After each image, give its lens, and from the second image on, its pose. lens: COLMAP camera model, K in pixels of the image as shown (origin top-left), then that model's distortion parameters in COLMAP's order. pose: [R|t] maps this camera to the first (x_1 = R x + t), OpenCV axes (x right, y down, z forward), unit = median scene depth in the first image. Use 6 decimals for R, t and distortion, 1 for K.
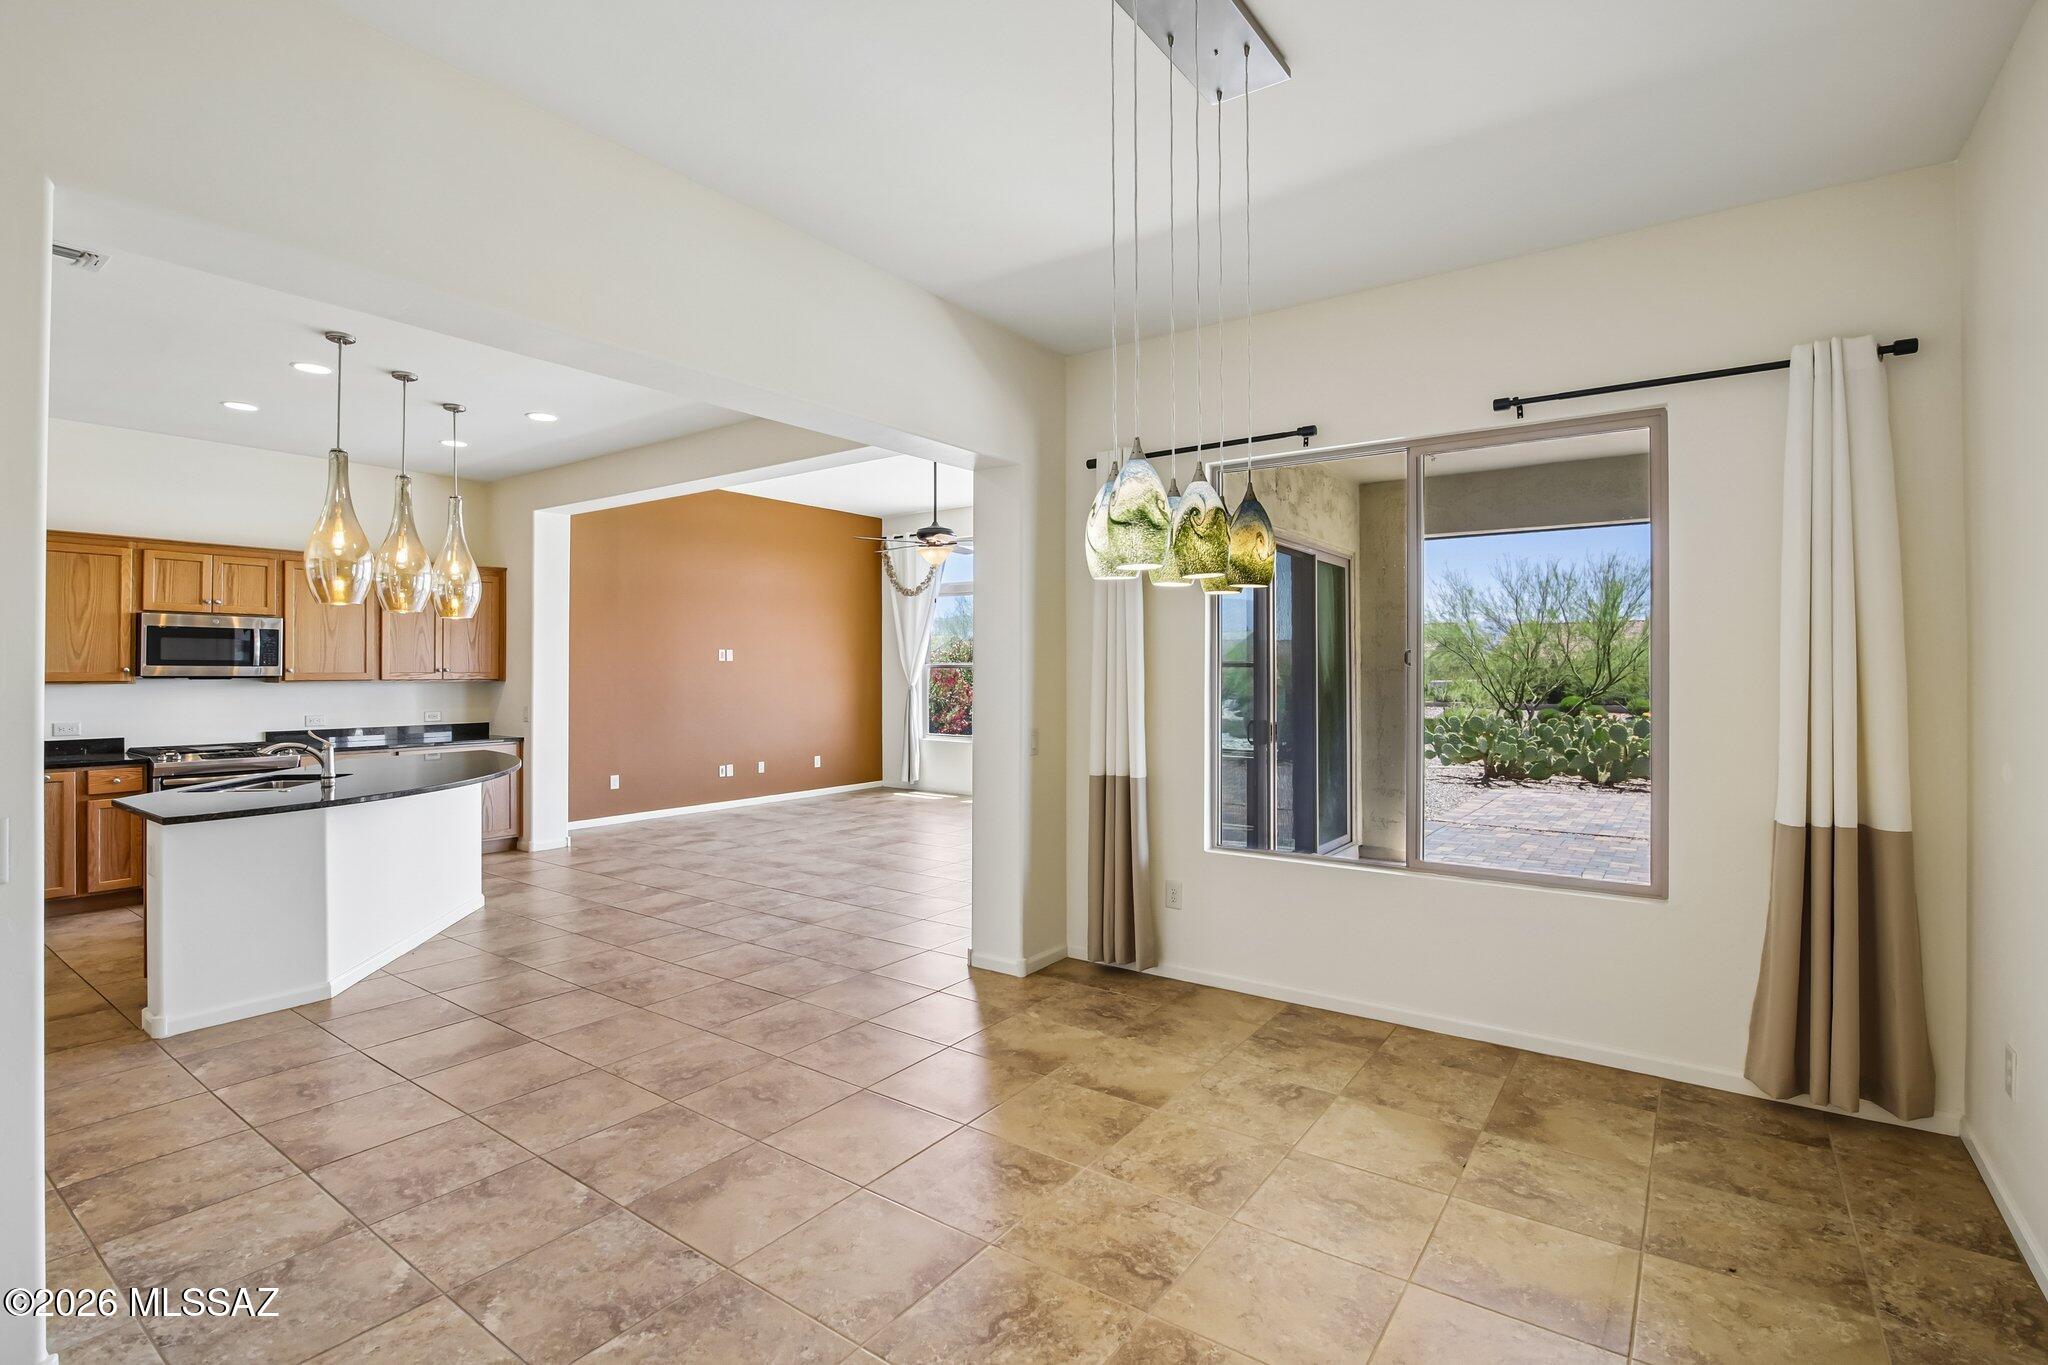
lens RADIAL K [[951.5, 0, 1031.5], [0, 951.5, 665.5], [0, 0, 1]] dist [-0.020989, 0.001920]
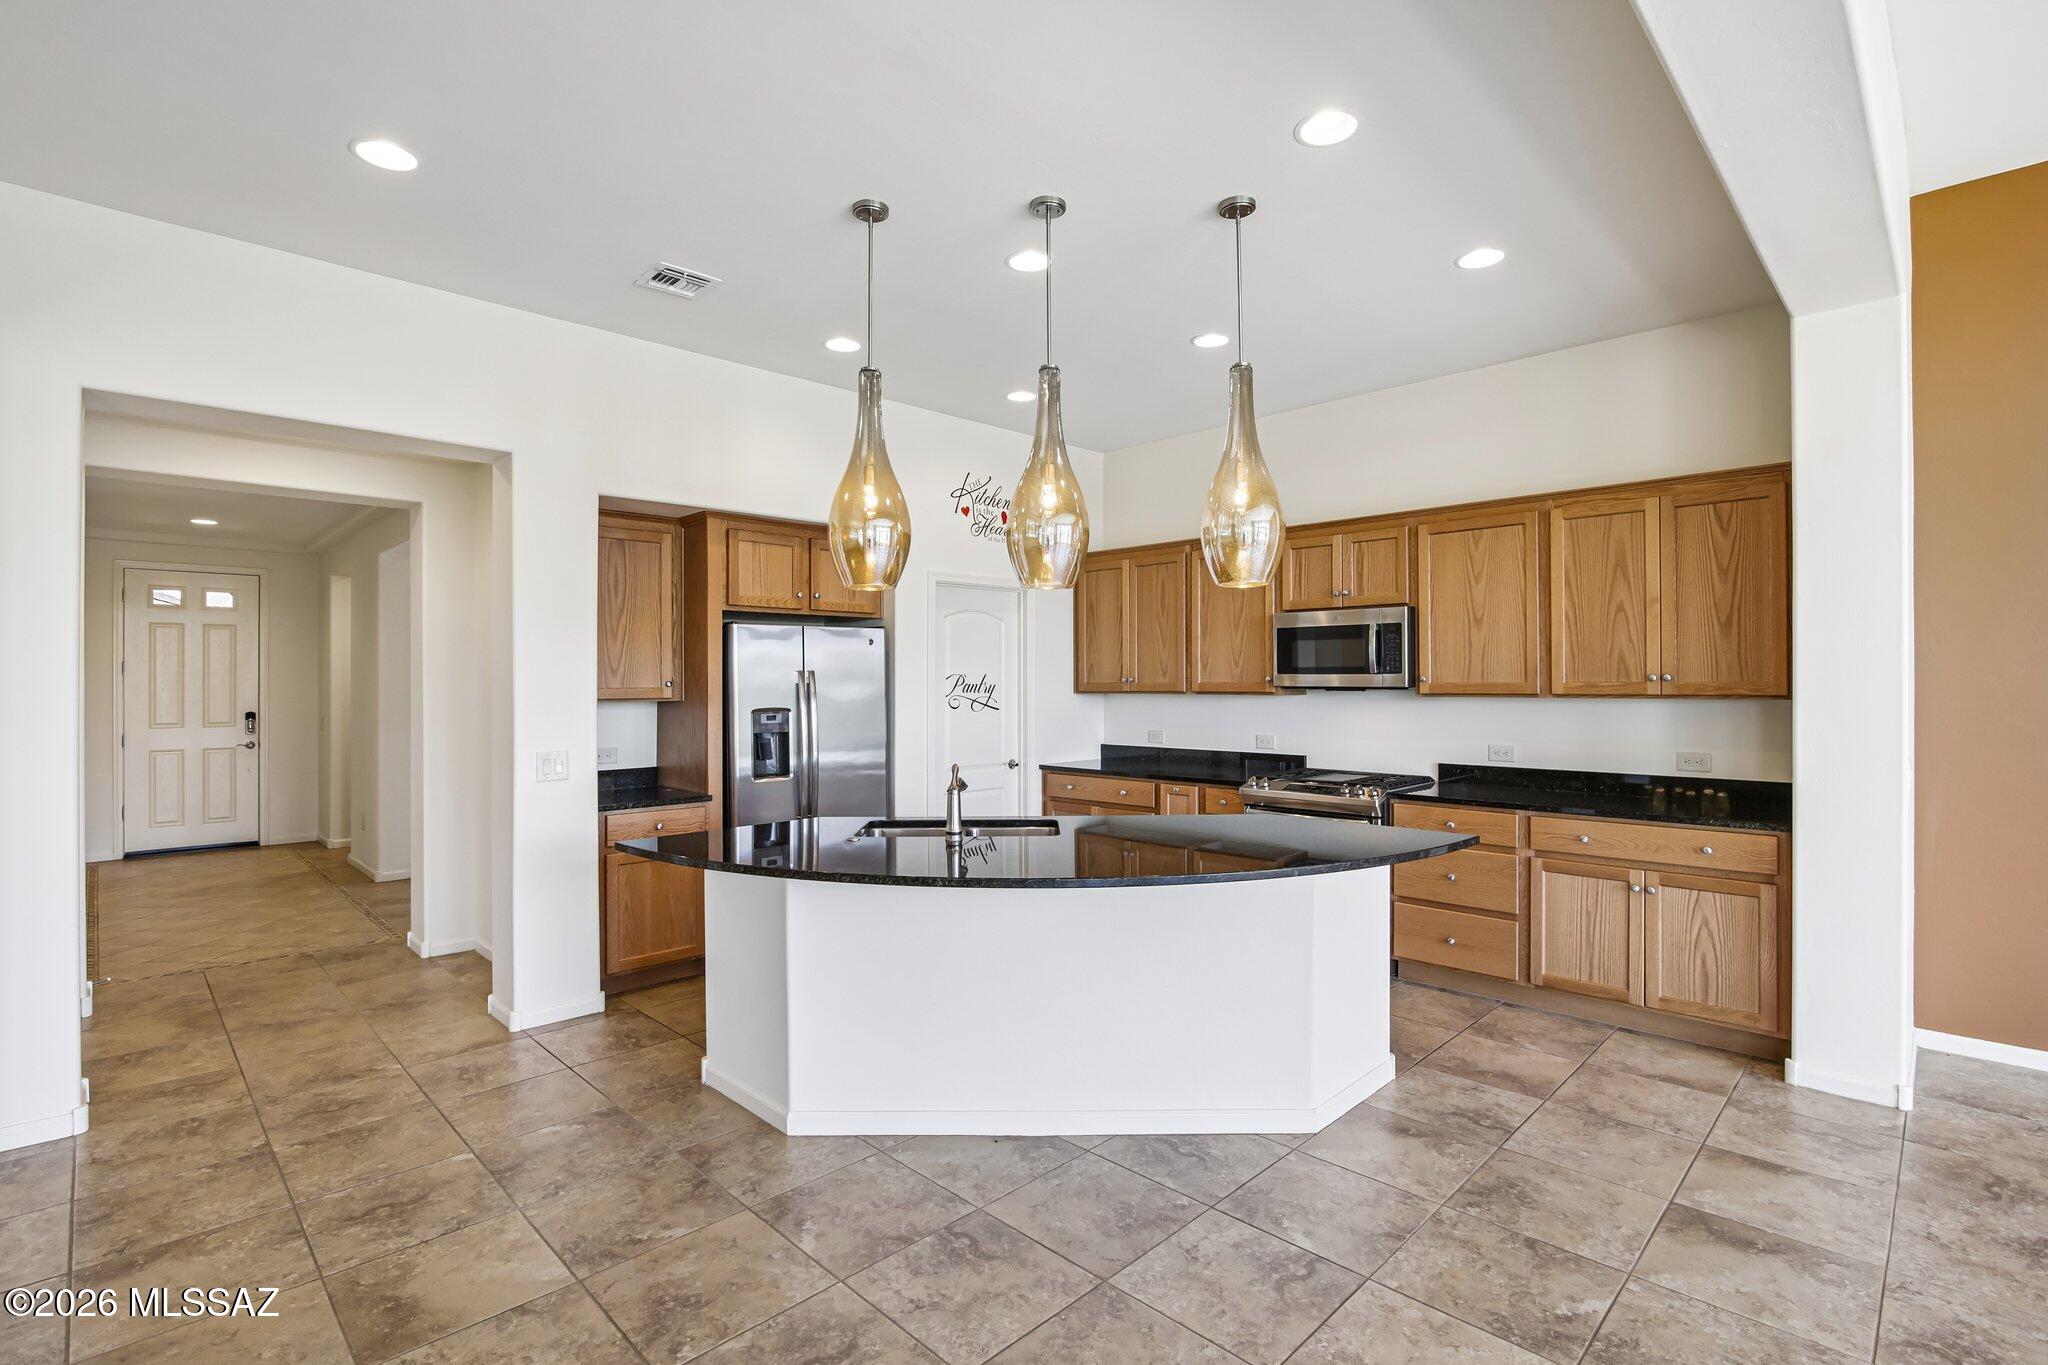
lens RADIAL K [[951.5, 0, 1019.9], [0, 951.5, 679.4], [0, 0, 1]] dist [-0.020989, 0.001920]
pose [[-0.167710, -0.001165, -0.985836, -0.040178], [0.009641, 0.999950, -0.002822, 0.004713], [0.985789, -0.009978, -0.167690, 0.914290]]
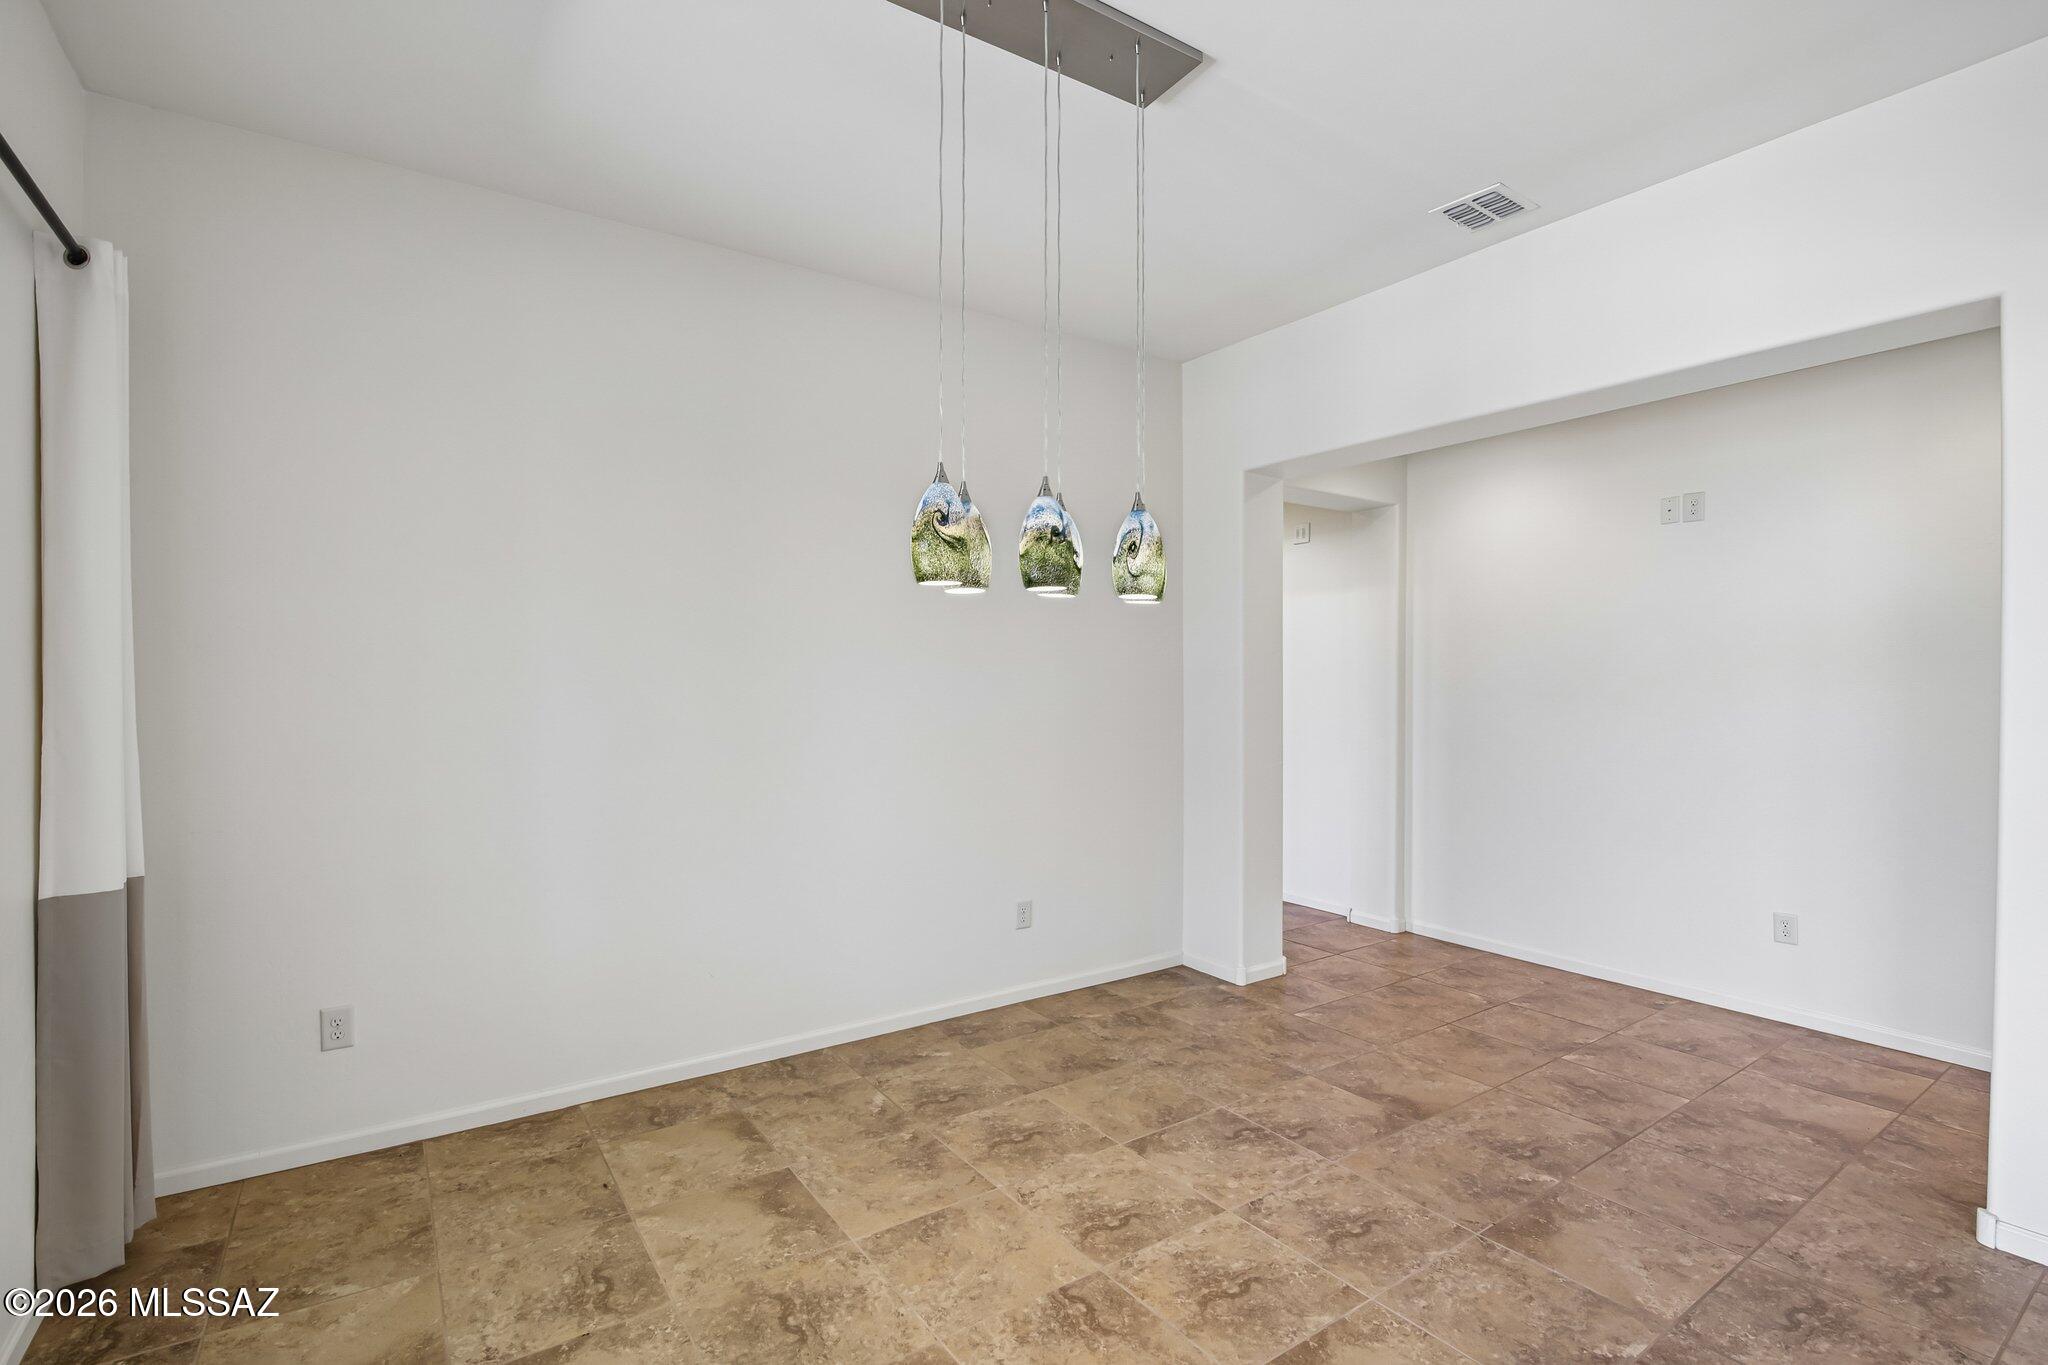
lens RADIAL K [[951.5, 0, 1028.6], [0, 951.5, 689.3], [0, 0, 1]] dist [-0.020989, 0.001920]
pose [[-0.941912, -0.004274, 0.335831, -0.058163], [-0.002256, 0.999977, 0.006398, 0.003758], [-0.335851, 0.005268, -0.941900, 0.734606]]
